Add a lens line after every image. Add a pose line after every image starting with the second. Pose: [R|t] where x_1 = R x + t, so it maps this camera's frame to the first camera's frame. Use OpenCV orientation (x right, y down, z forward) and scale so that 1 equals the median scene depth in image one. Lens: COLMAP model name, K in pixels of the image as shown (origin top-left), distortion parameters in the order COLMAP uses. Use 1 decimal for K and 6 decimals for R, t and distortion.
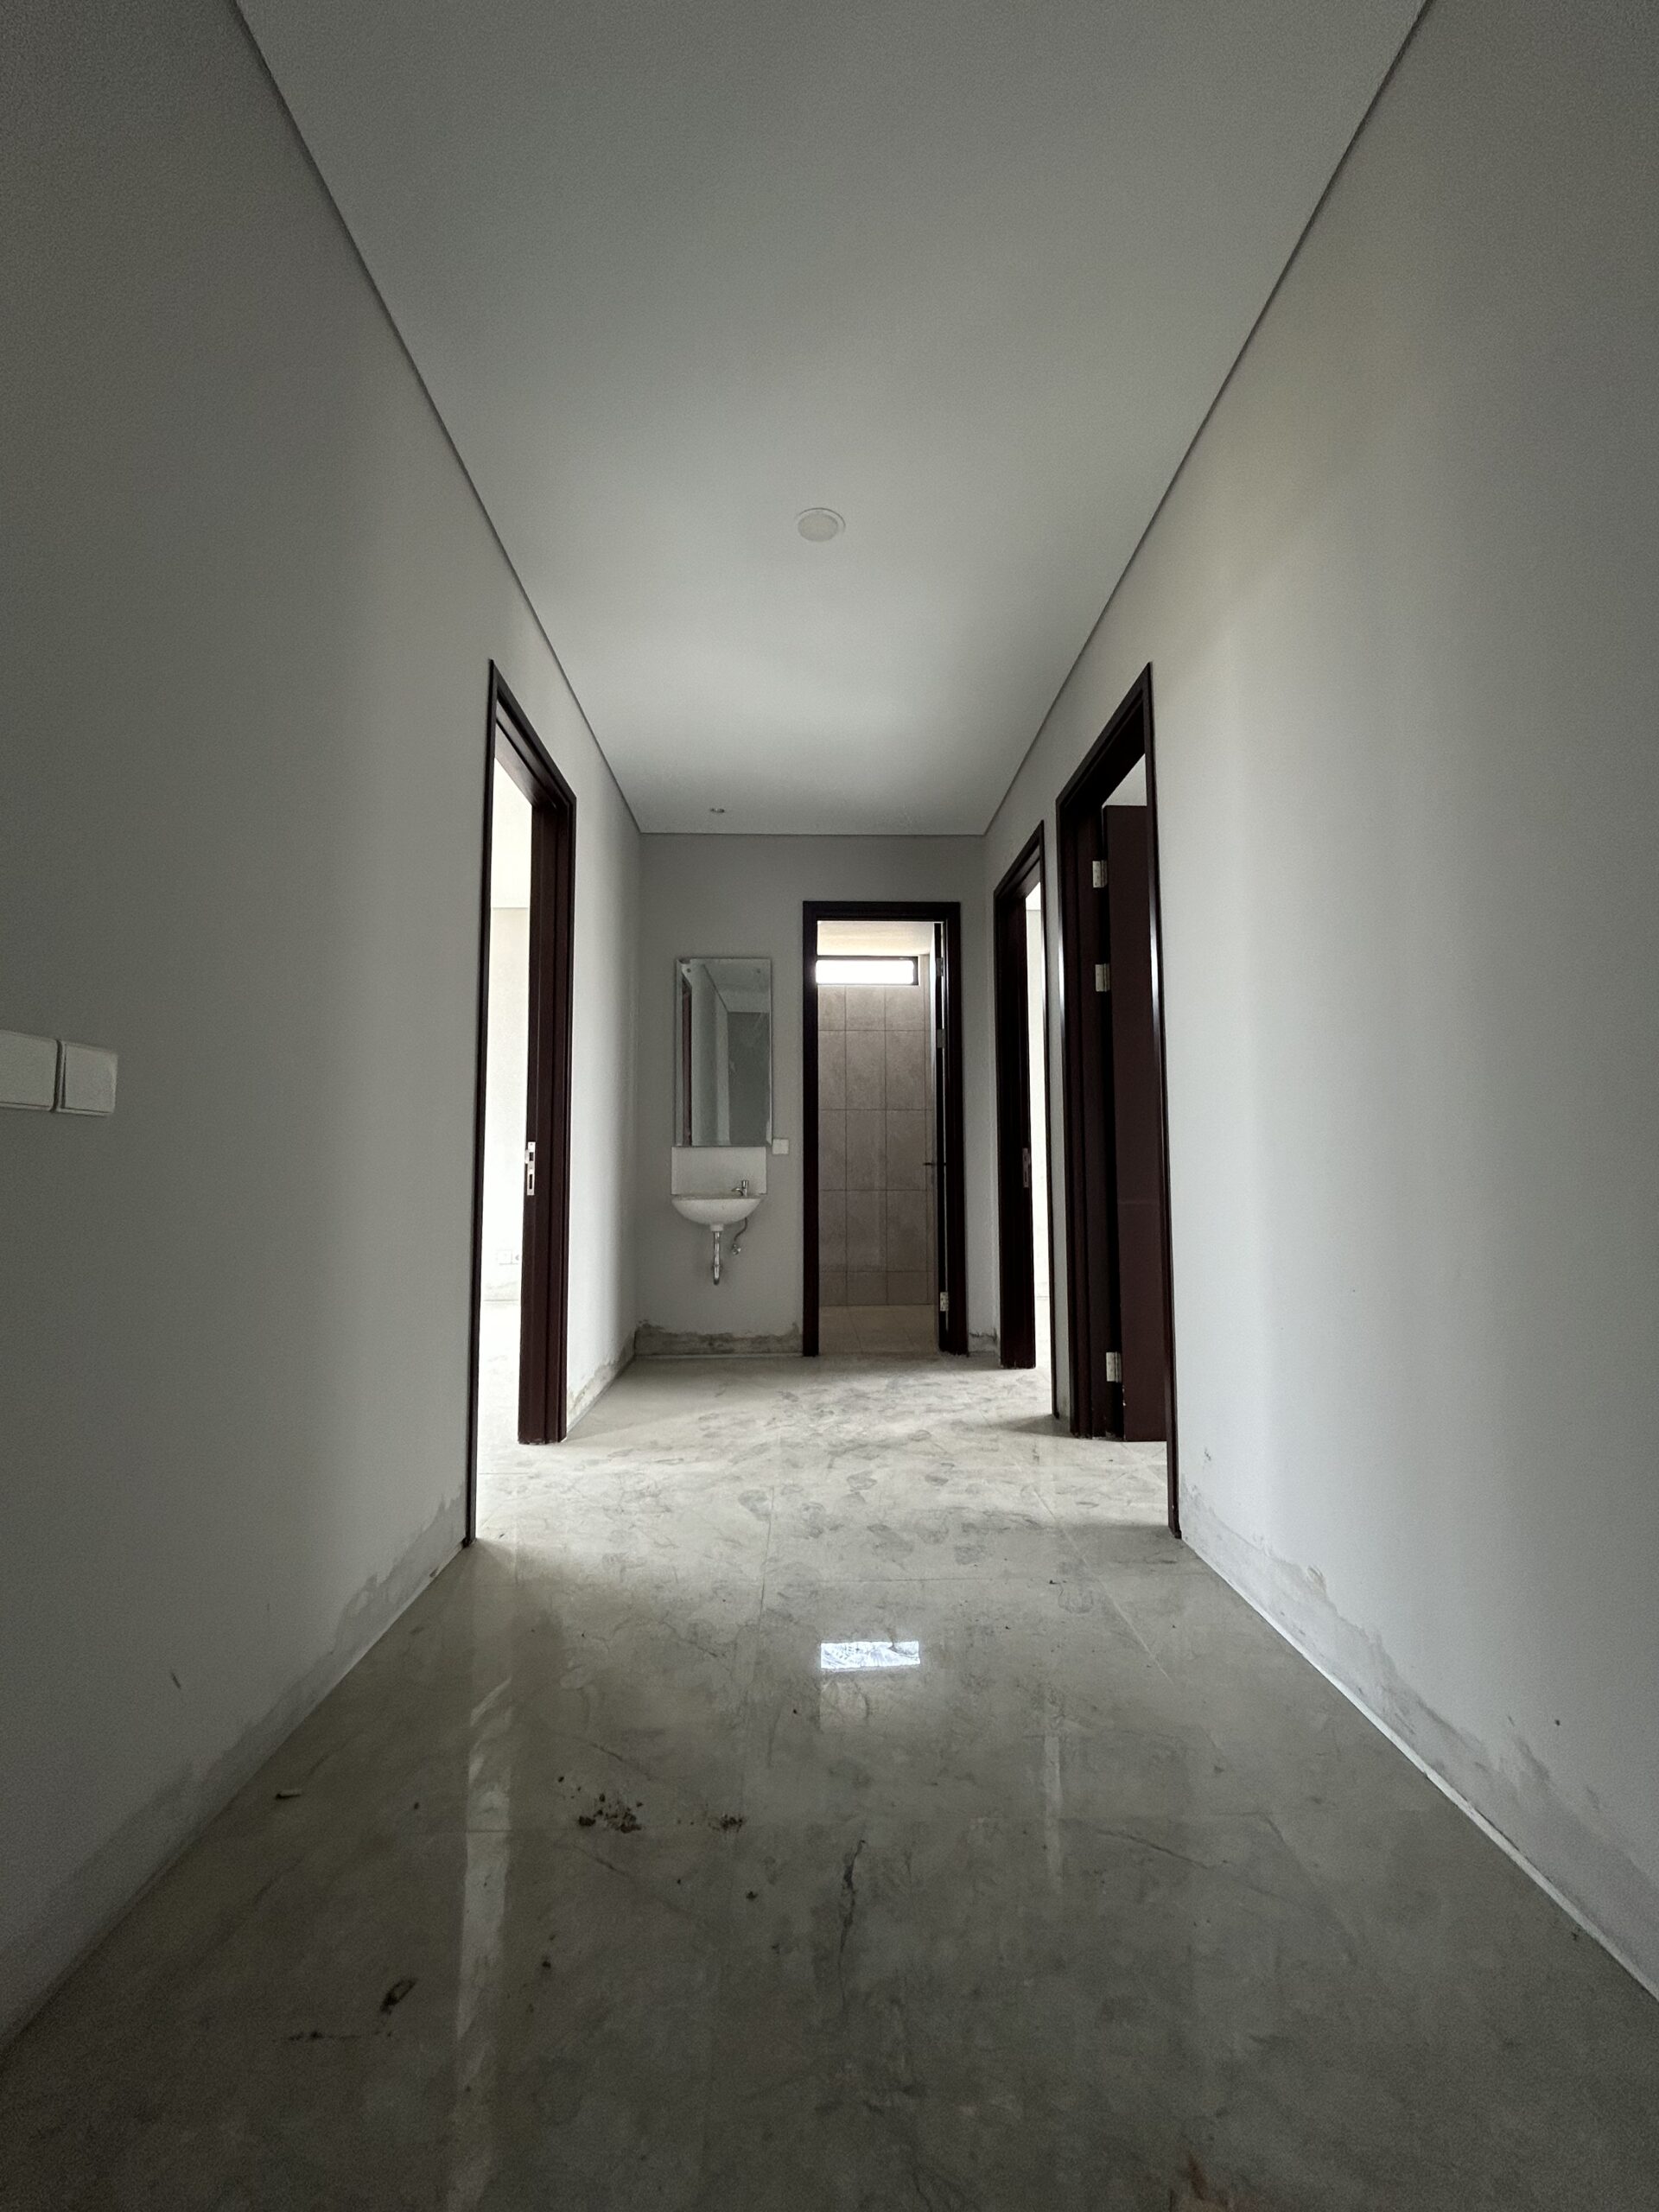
lens RADIAL K [[897.7, 0, 832.9], [0, 897.7, 1098.5], [0, 0, 1]] dist [-0.002646, -0.000595]
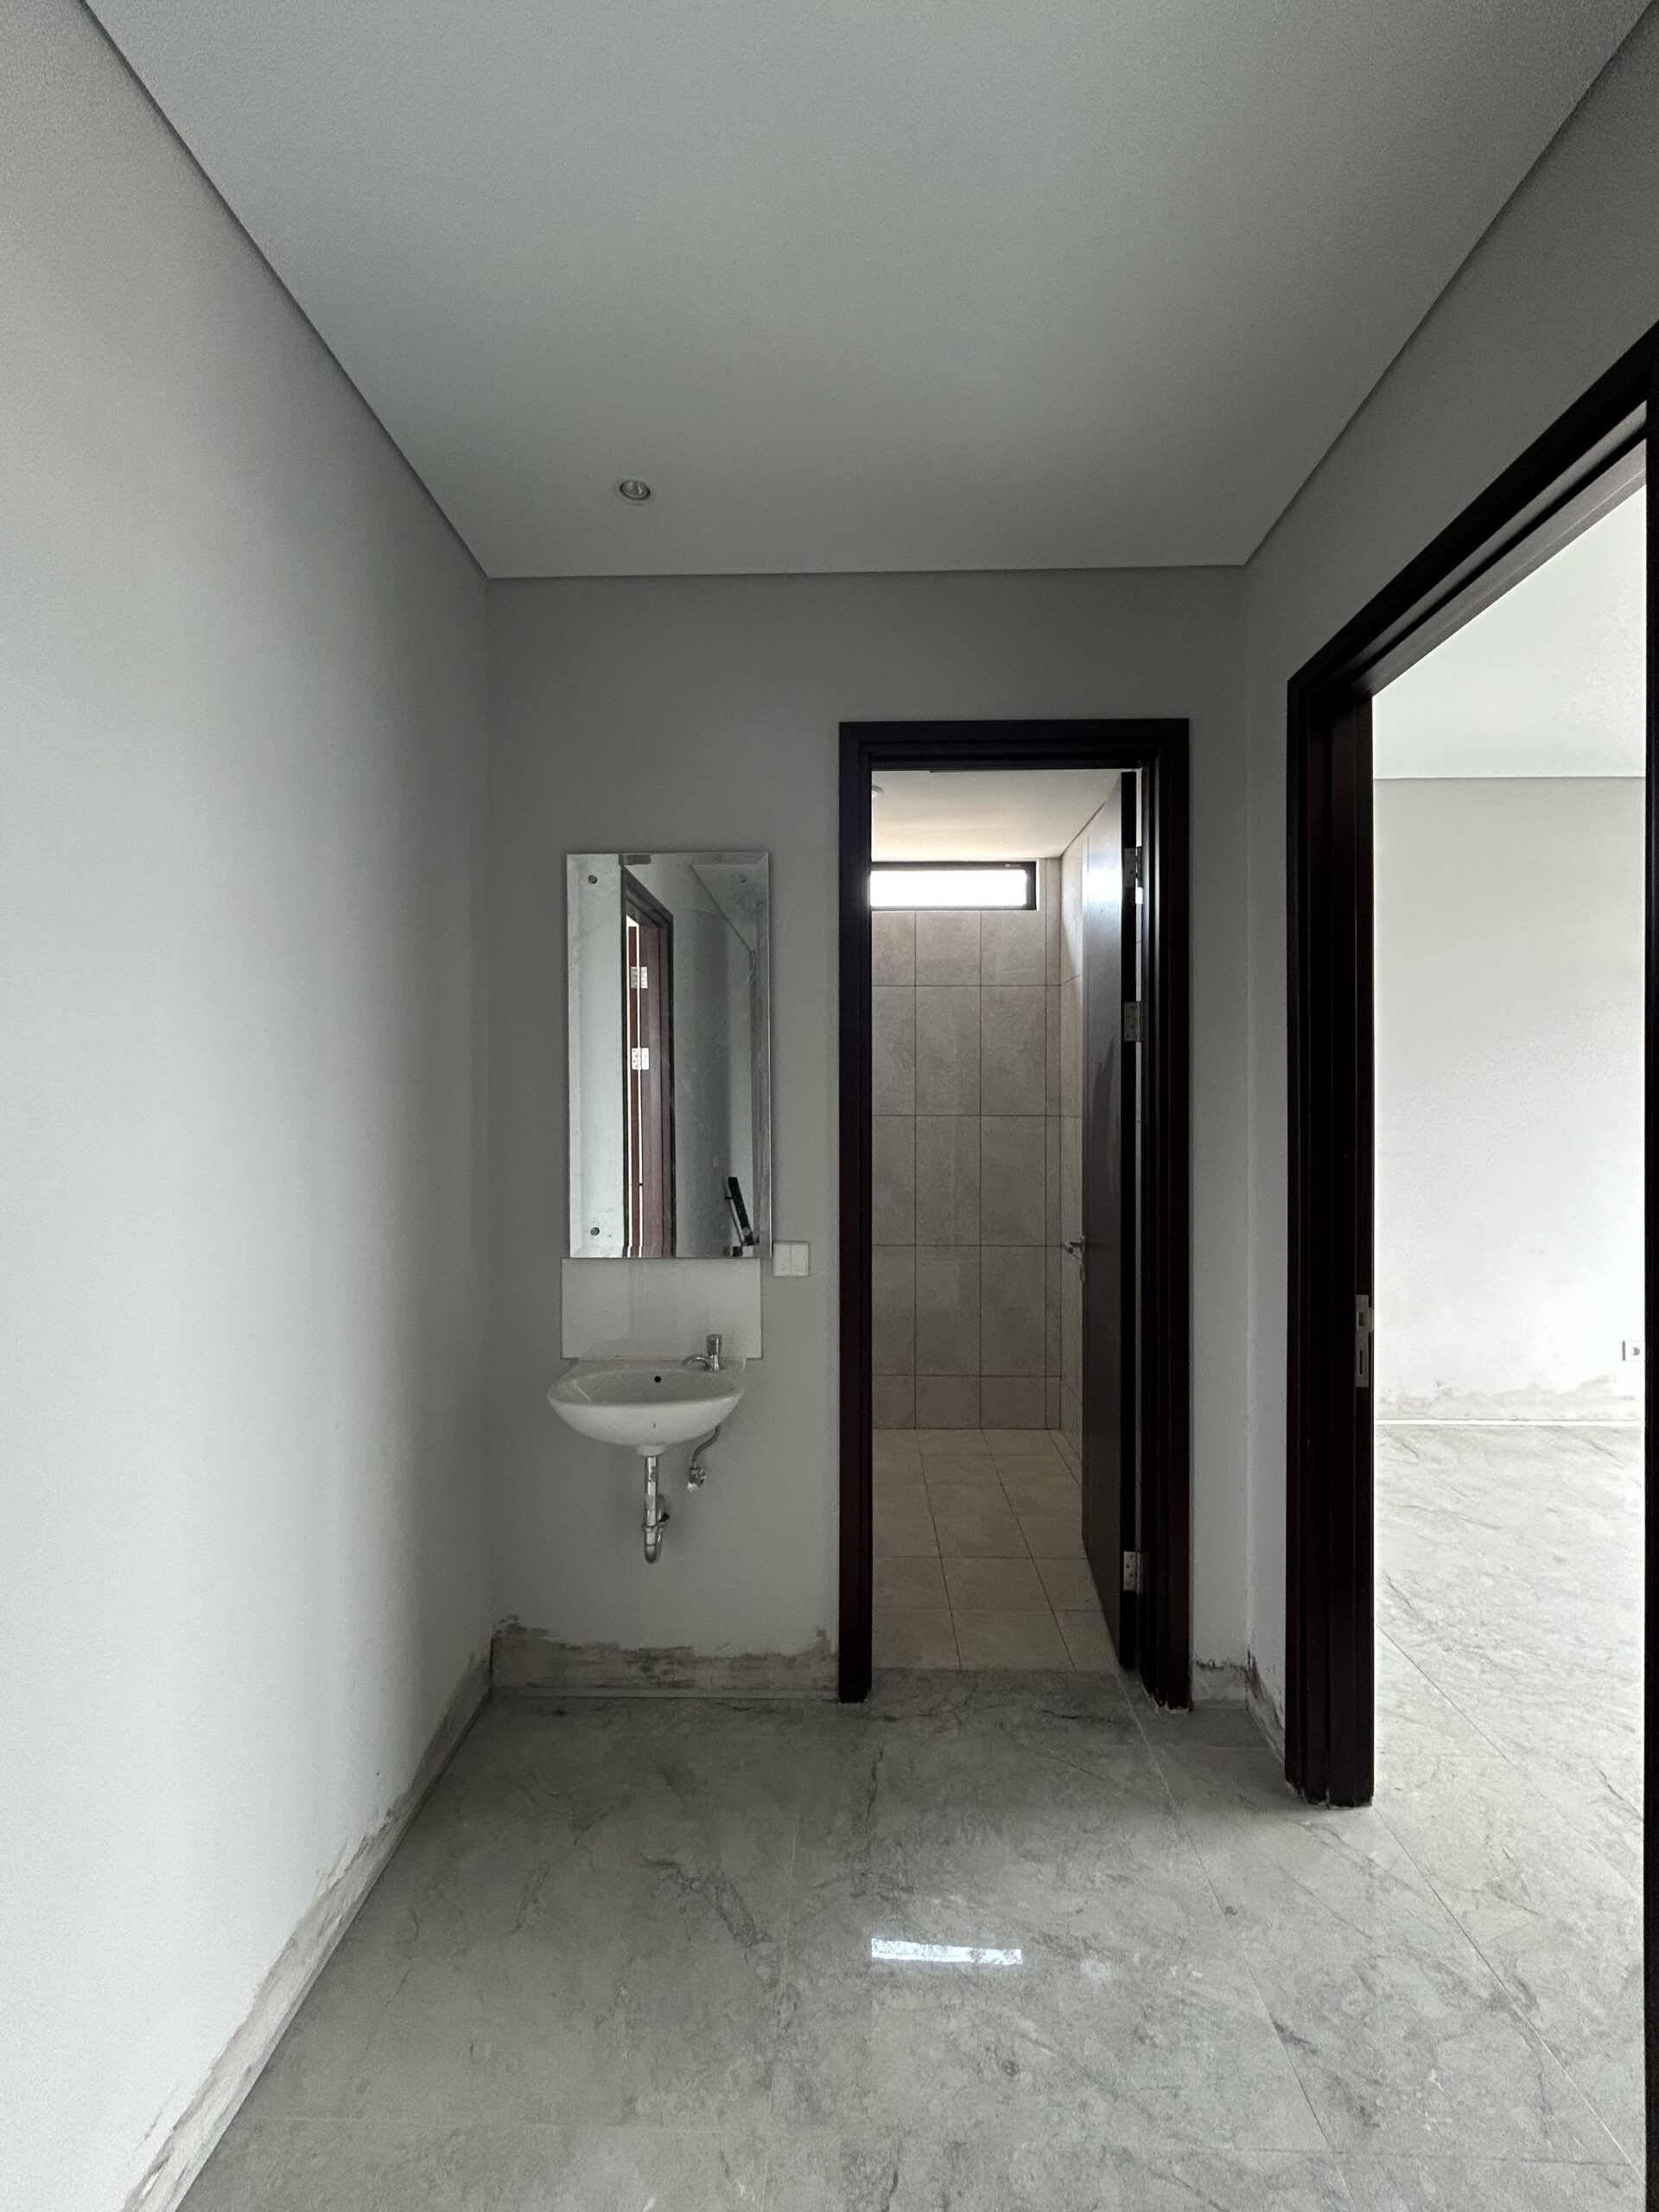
lens RADIAL K [[897.7, 0, 832.9], [0, 897.7, 1098.5], [0, 0, 1]] dist [-0.002646, -0.000595]
pose [[0.998409, 0.003883, -0.056247, -0.010739], [0.000532, 0.996931, 0.078278, -0.066430], [0.056379, -0.078183, 0.995344, 0.541232]]
